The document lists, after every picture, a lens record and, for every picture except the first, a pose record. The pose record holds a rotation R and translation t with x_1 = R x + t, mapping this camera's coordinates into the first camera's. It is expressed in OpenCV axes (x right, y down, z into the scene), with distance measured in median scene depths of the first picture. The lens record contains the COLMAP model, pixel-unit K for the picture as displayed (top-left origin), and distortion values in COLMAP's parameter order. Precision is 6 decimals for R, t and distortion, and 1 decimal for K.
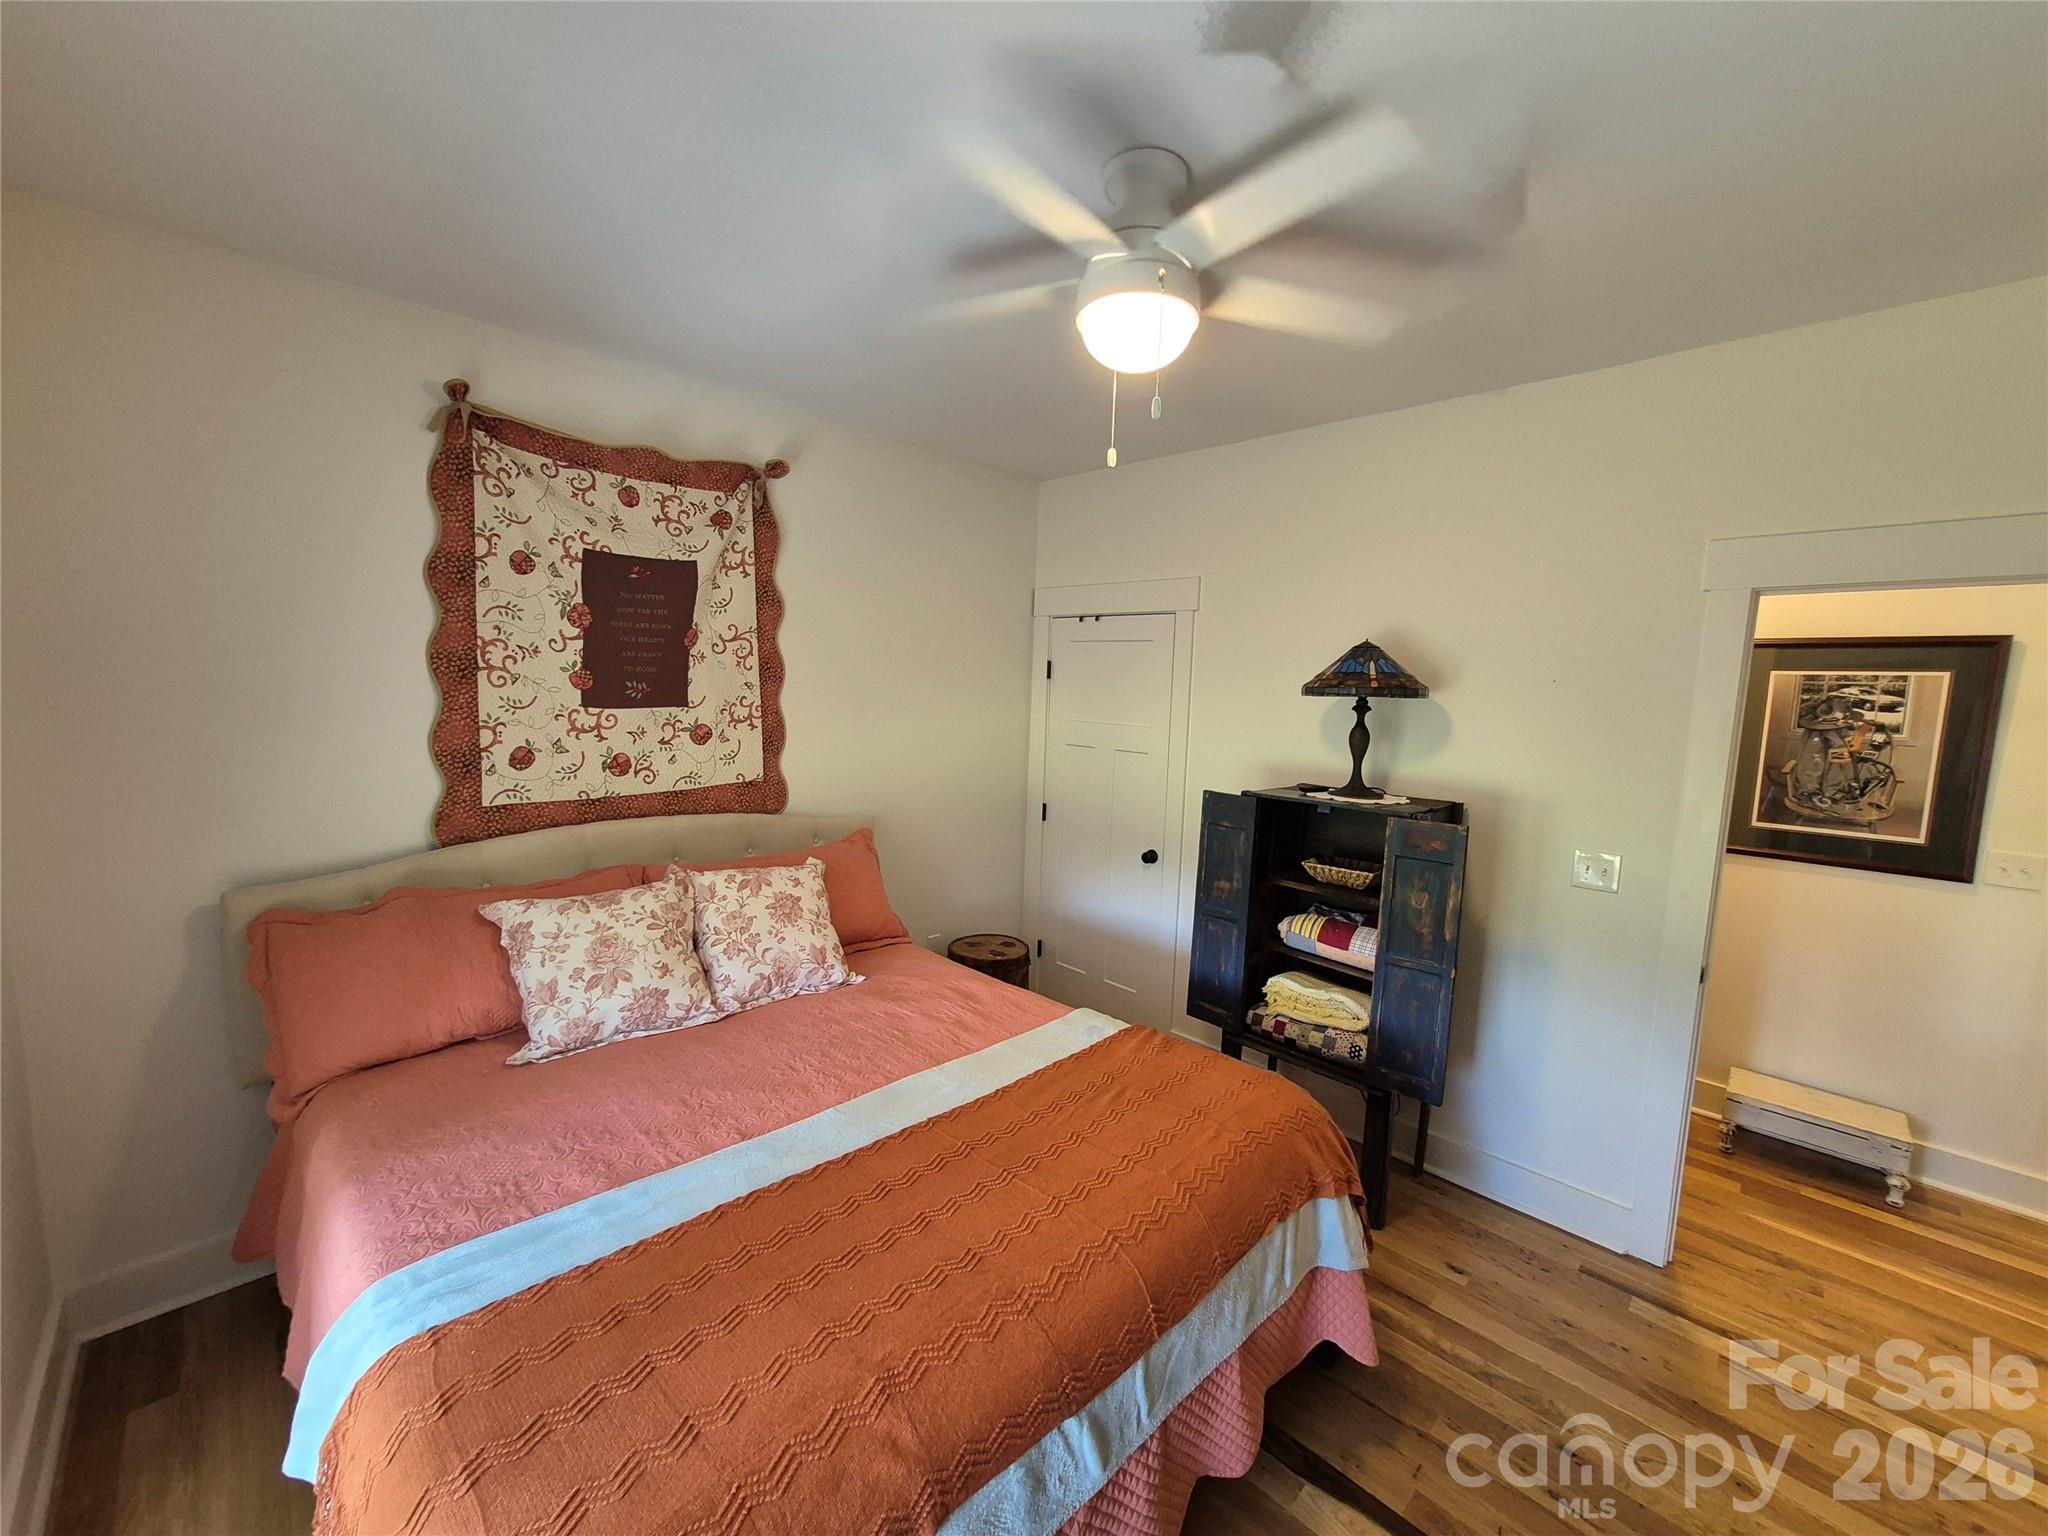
lens RADIAL K [[802.4, 0, 1018.5], [0, 802.4, 775.1], [0, 0, 1]] dist [0.001315, -0.000694]
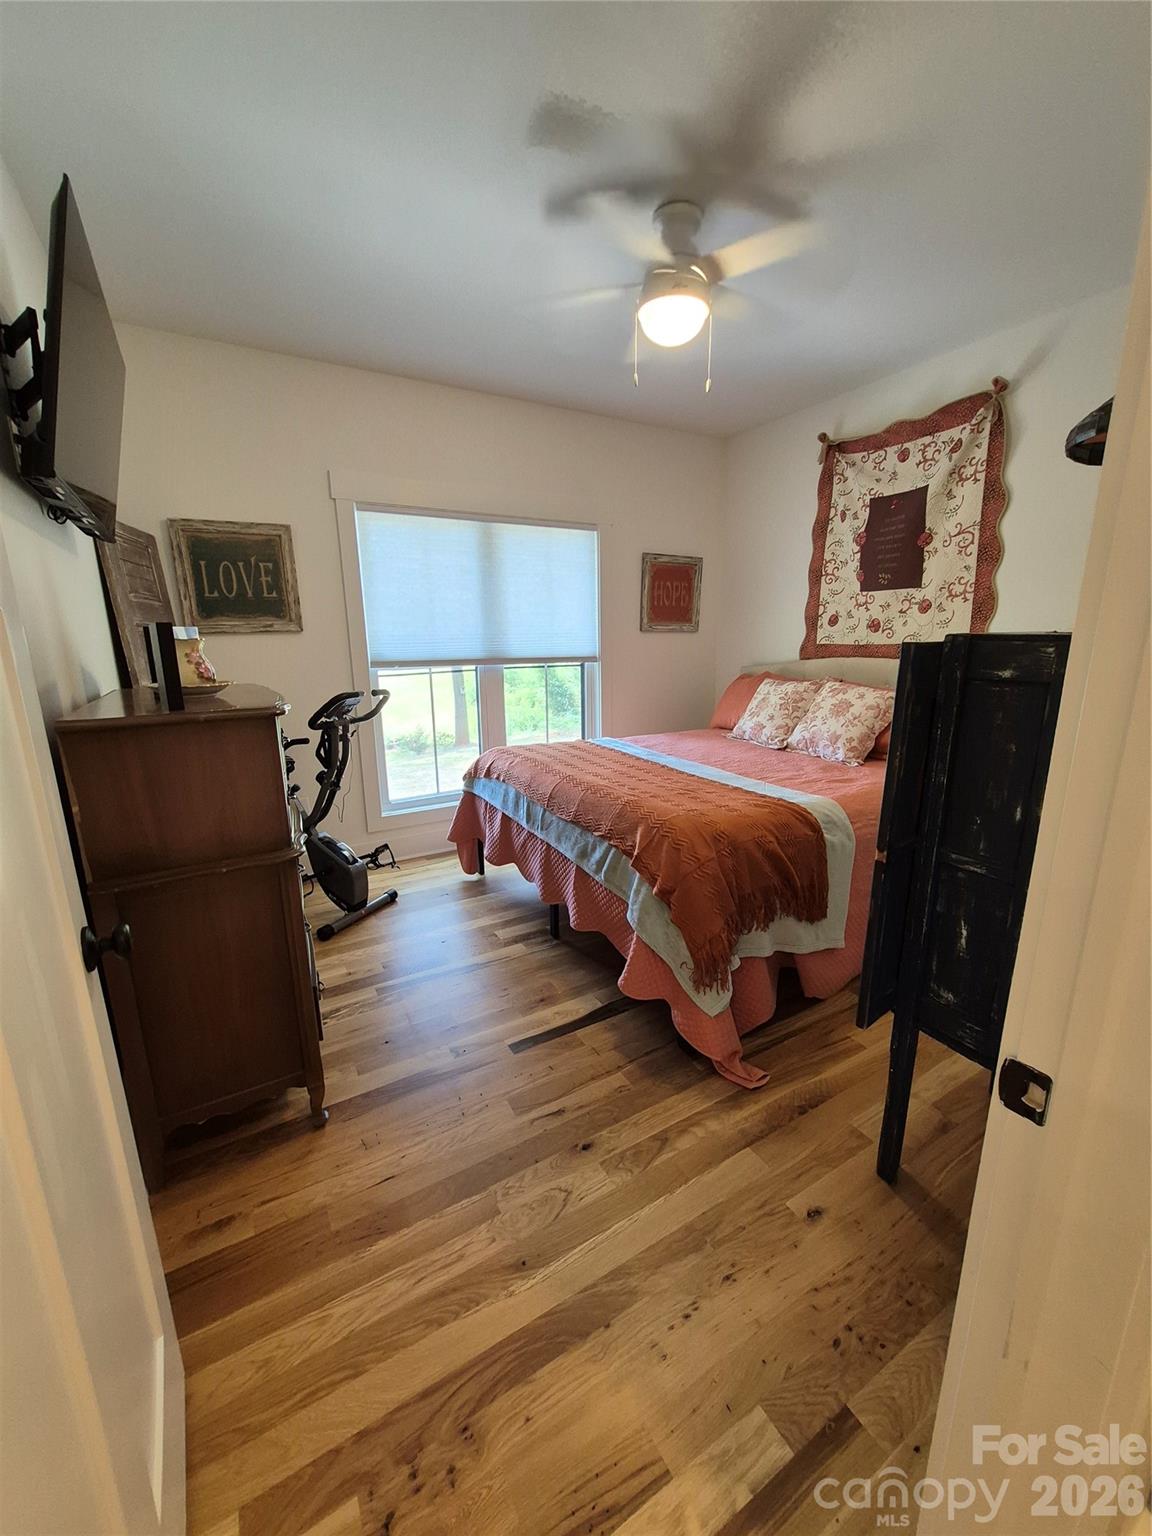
lens RADIAL K [[601.8, 0, 572.1], [0, 601.8, 772.8], [0, 0, 1]] dist [0.001315, -0.000694]
pose [[-0.257674, 0.191467, -0.947071, 0.964508], [-0.111236, 0.967775, 0.225917, 0.074233], [0.959808, 0.163562, -0.228072, 0.738120]]
